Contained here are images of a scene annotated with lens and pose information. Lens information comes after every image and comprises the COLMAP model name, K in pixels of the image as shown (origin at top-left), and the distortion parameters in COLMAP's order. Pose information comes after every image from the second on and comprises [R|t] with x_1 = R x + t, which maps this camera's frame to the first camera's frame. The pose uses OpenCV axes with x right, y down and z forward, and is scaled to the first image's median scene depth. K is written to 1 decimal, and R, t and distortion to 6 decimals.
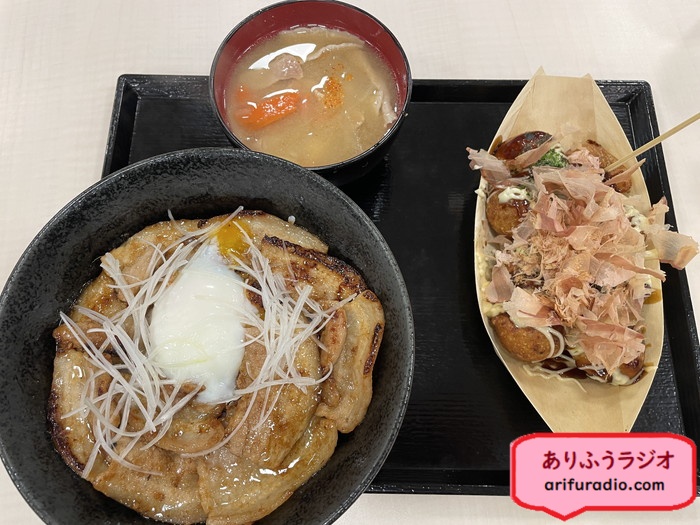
lens RADIAL K [[547.3, 0, 350.8], [0, 547.3, 260.3], [0, 0, 1]] dist [0.044823, -0.059519]
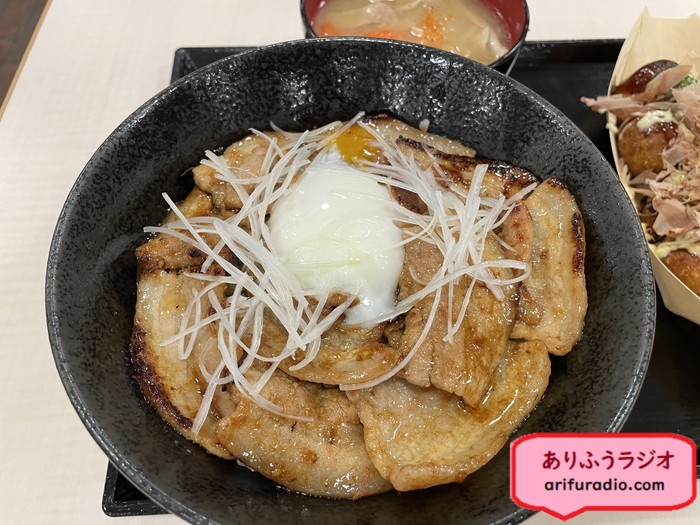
lens RADIAL K [[547.3, 0, 349.9], [0, 547.3, 264.3], [0, 0, 1]] dist [0.044823, -0.059519]
pose [[0.997122, -0.054597, 0.052605, -0.307953], [0.065206, 0.971566, -0.227612, 0.342698], [-0.038682, 0.230387, 0.972330, 0.298591]]
